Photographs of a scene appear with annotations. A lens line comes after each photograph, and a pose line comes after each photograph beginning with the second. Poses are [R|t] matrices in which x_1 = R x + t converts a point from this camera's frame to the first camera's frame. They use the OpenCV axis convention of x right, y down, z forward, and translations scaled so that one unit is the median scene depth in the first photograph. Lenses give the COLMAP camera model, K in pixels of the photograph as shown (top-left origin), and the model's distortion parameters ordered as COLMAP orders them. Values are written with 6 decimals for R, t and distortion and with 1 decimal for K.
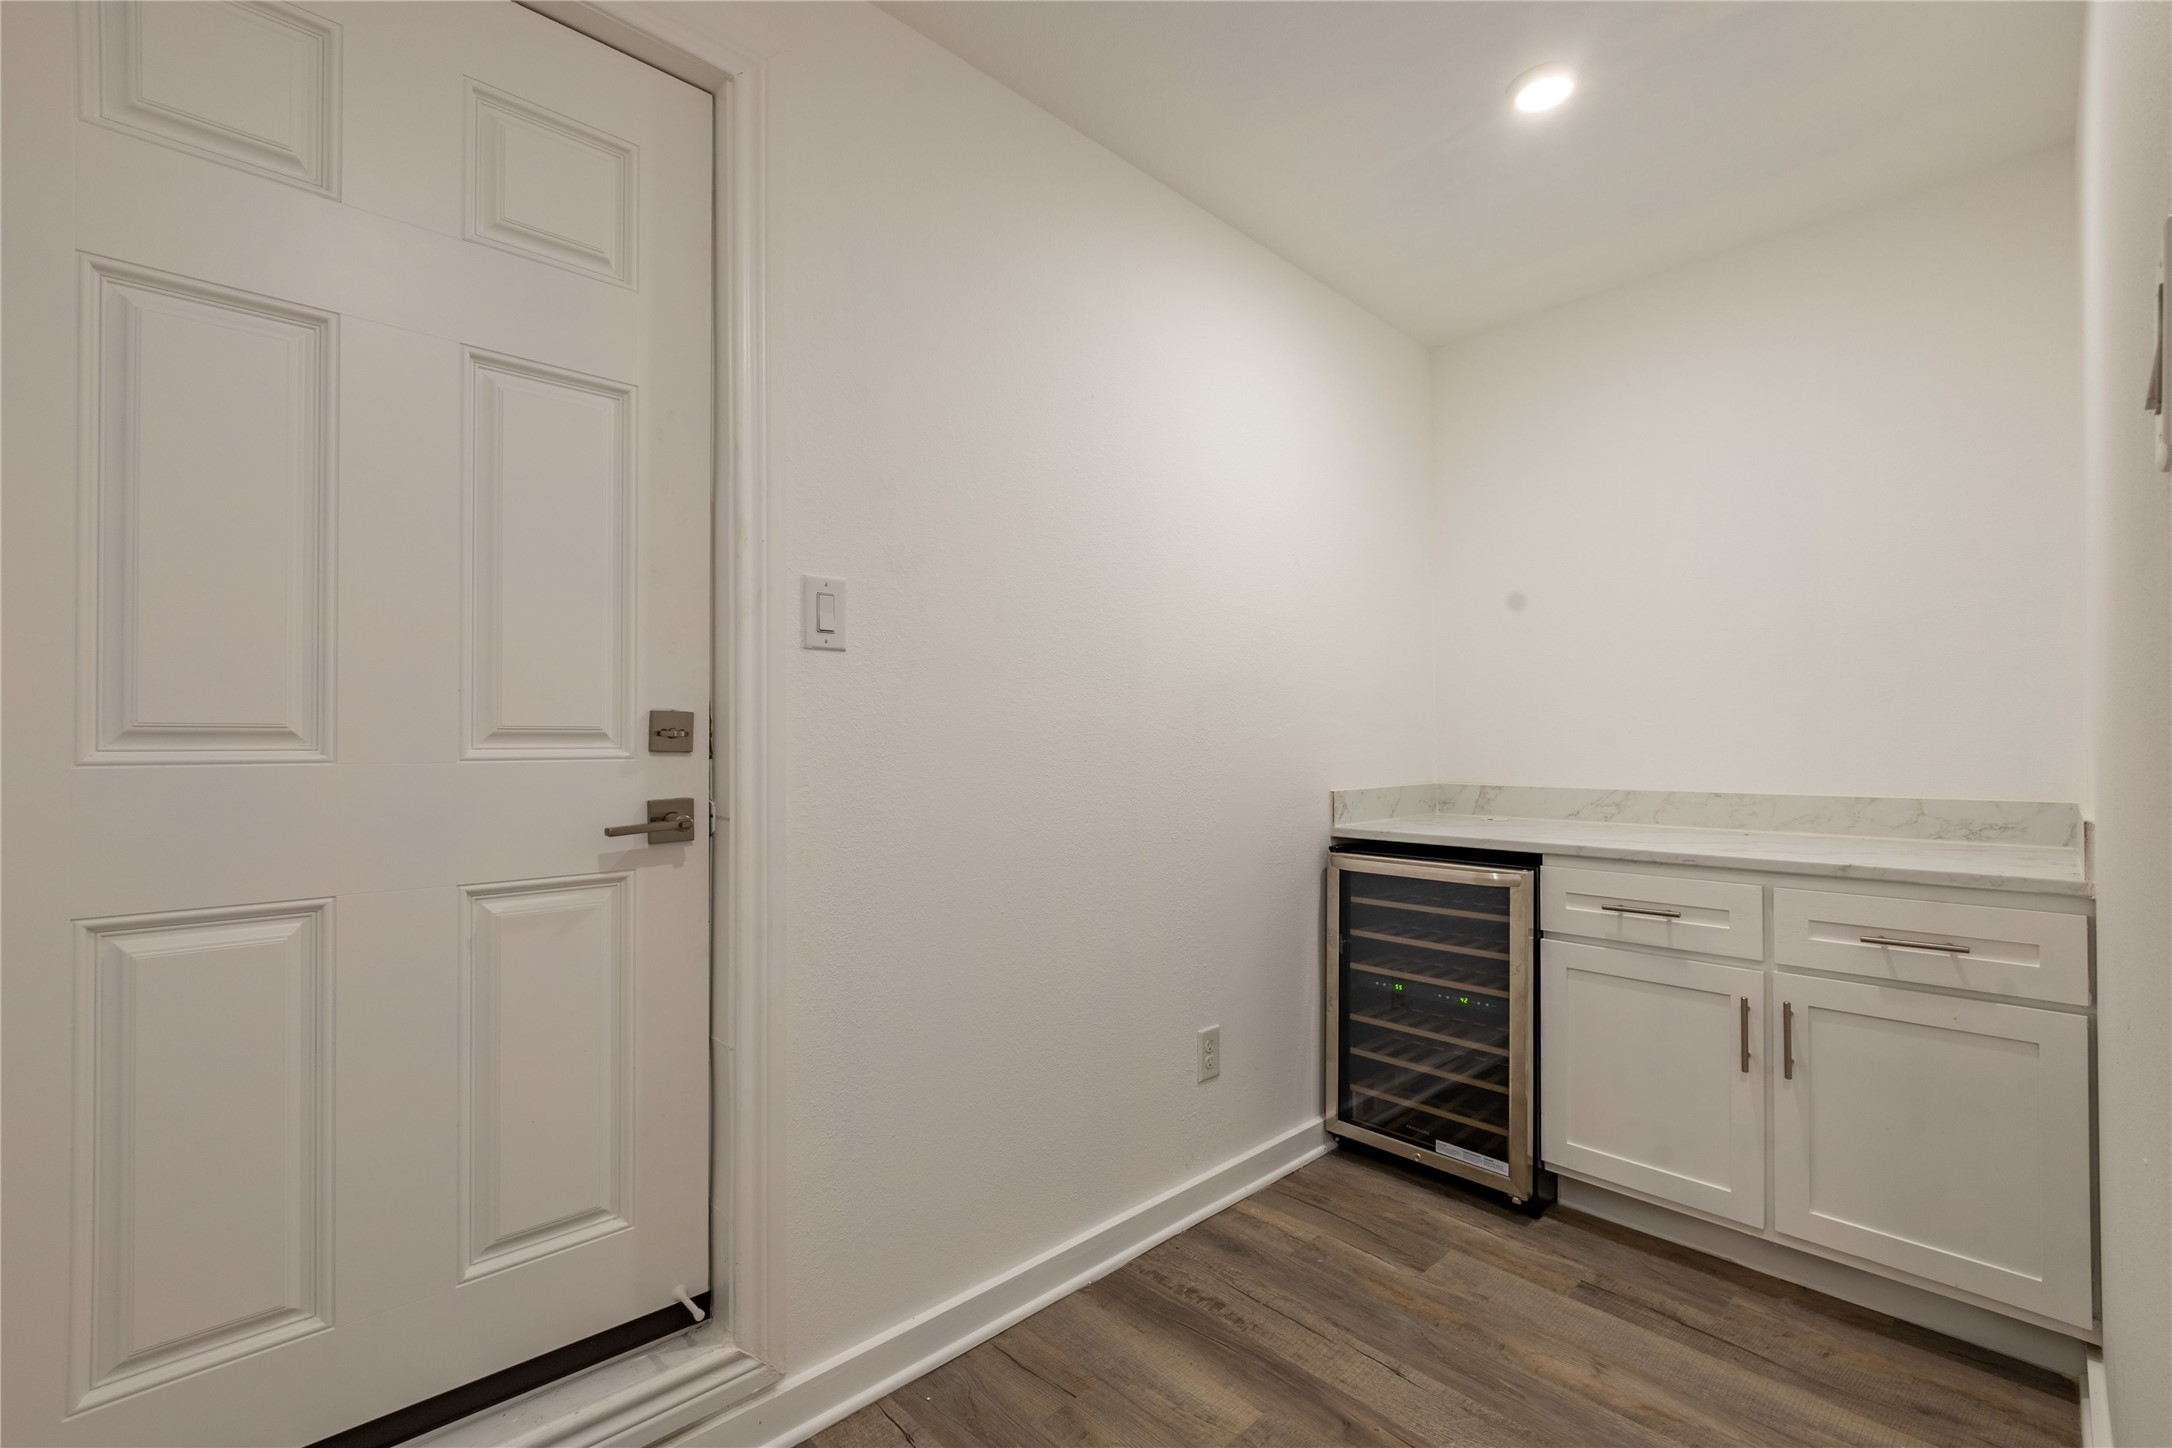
lens RADIAL K [[930.7, 0, 1089.5], [0, 930.7, 732.6], [0, 0, 1]] dist [-0.001320, 0.000632]
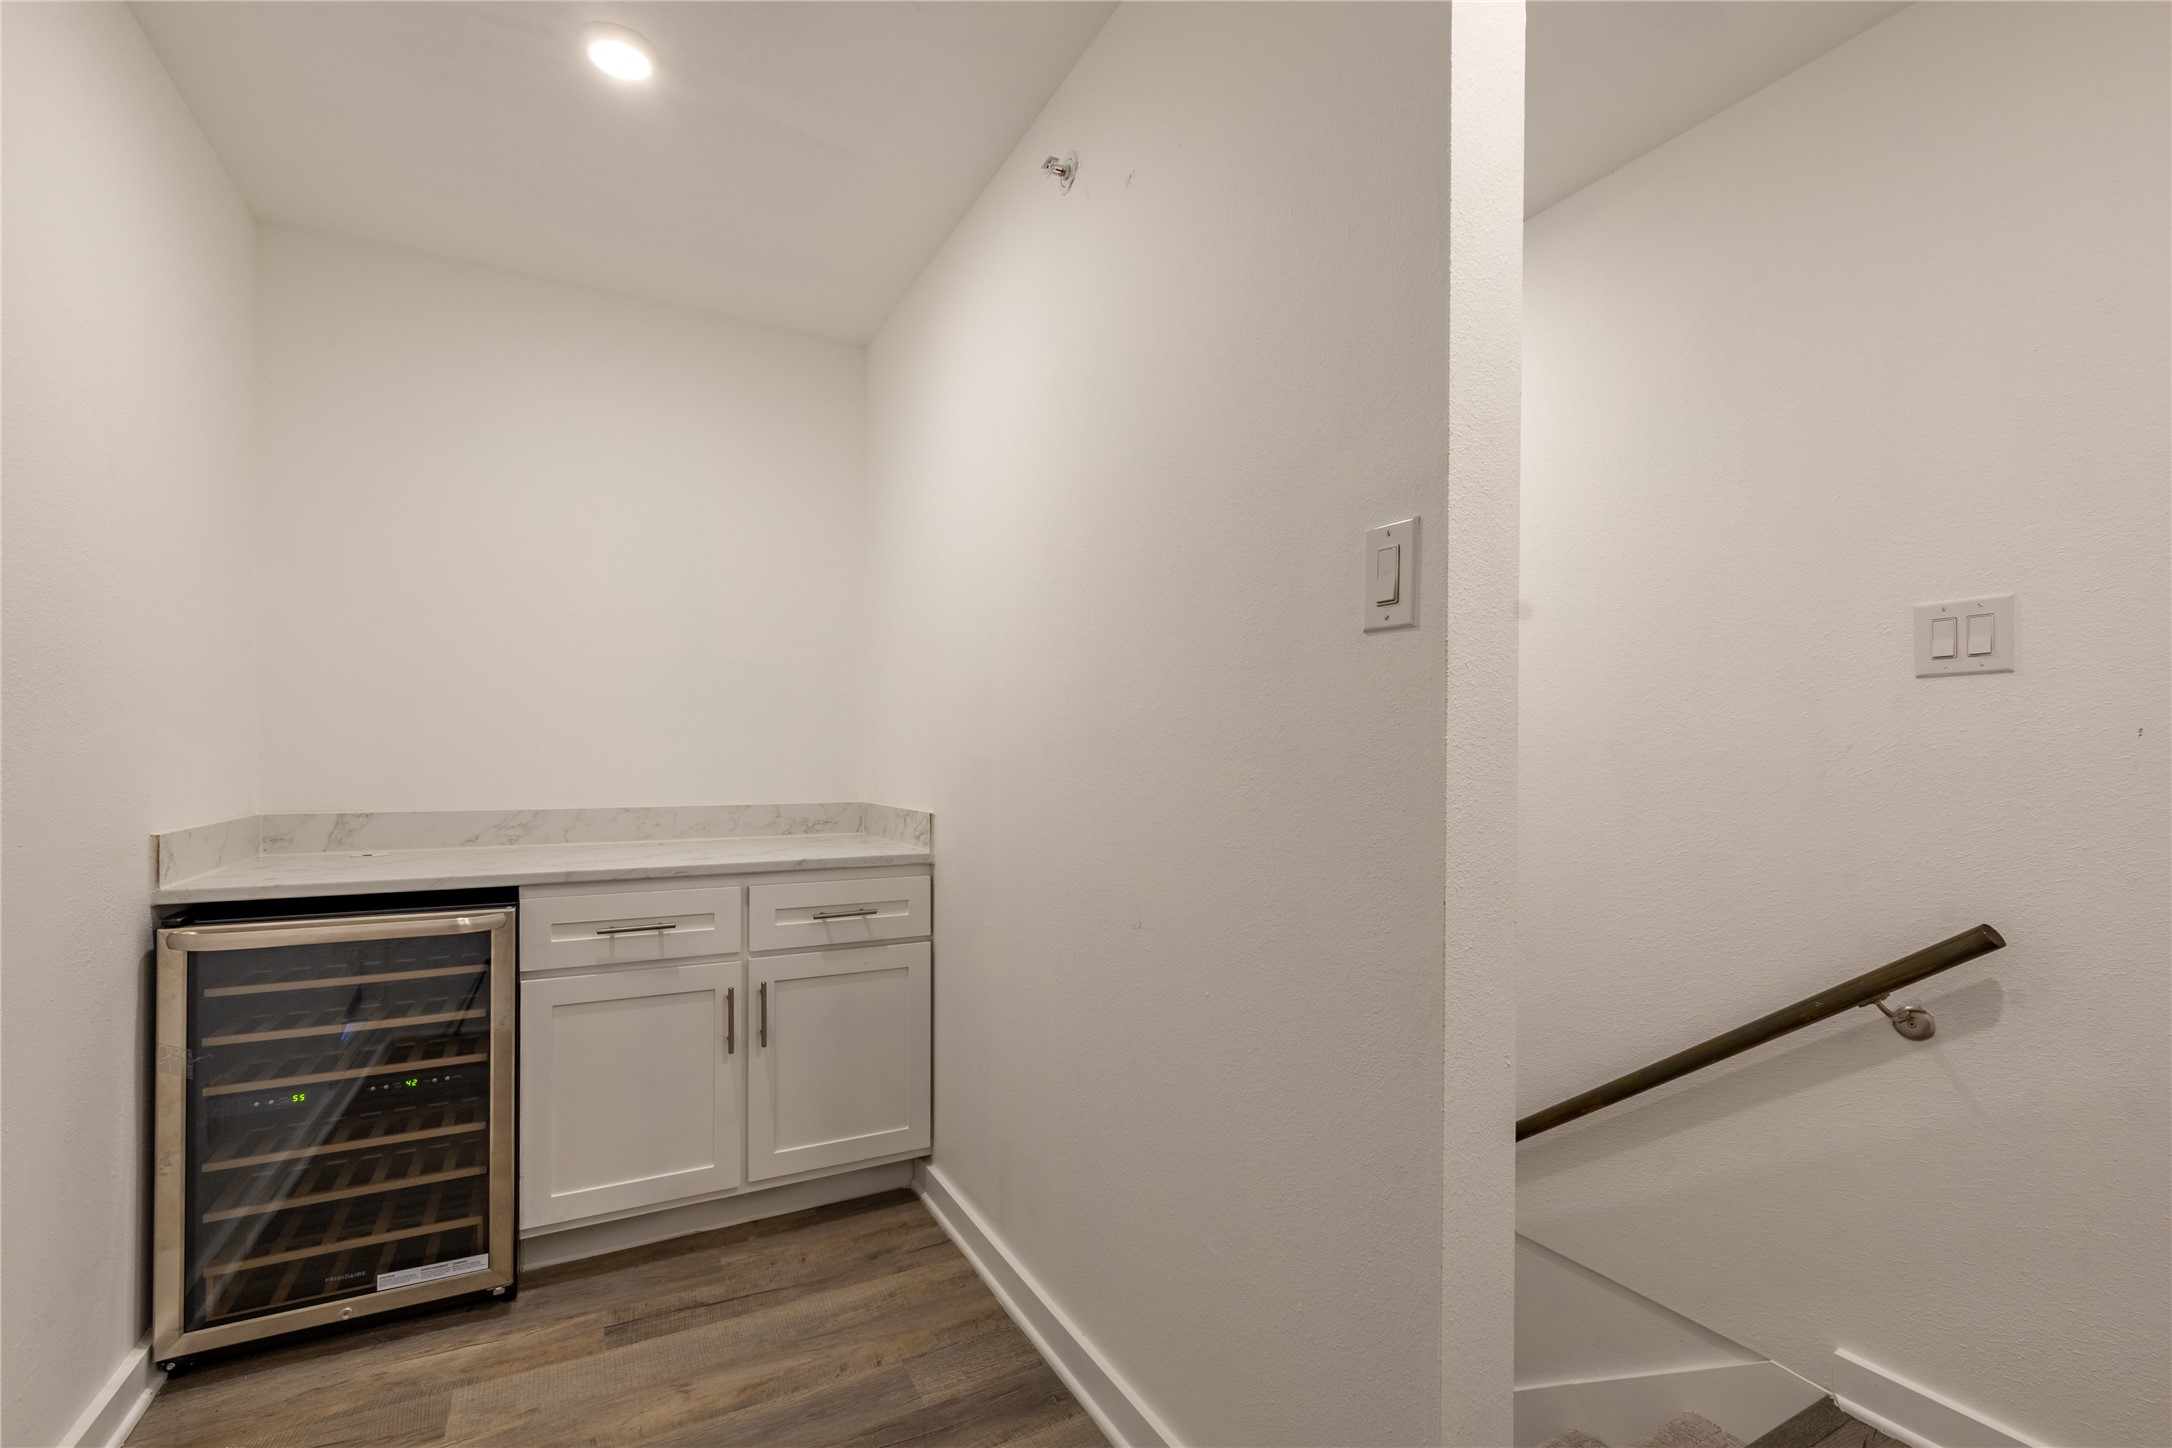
lens RADIAL K [[930.5, 0, 1077.4], [0, 930.5, 758.6], [0, 0, 1]] dist [-0.000621, -0.000200]
pose [[0.267367, 0.001716, 0.963593, -0.251699], [-0.013982, 0.999900, 0.002099, -0.000107], [-0.963493, -0.014034, 0.267365, 0.282899]]
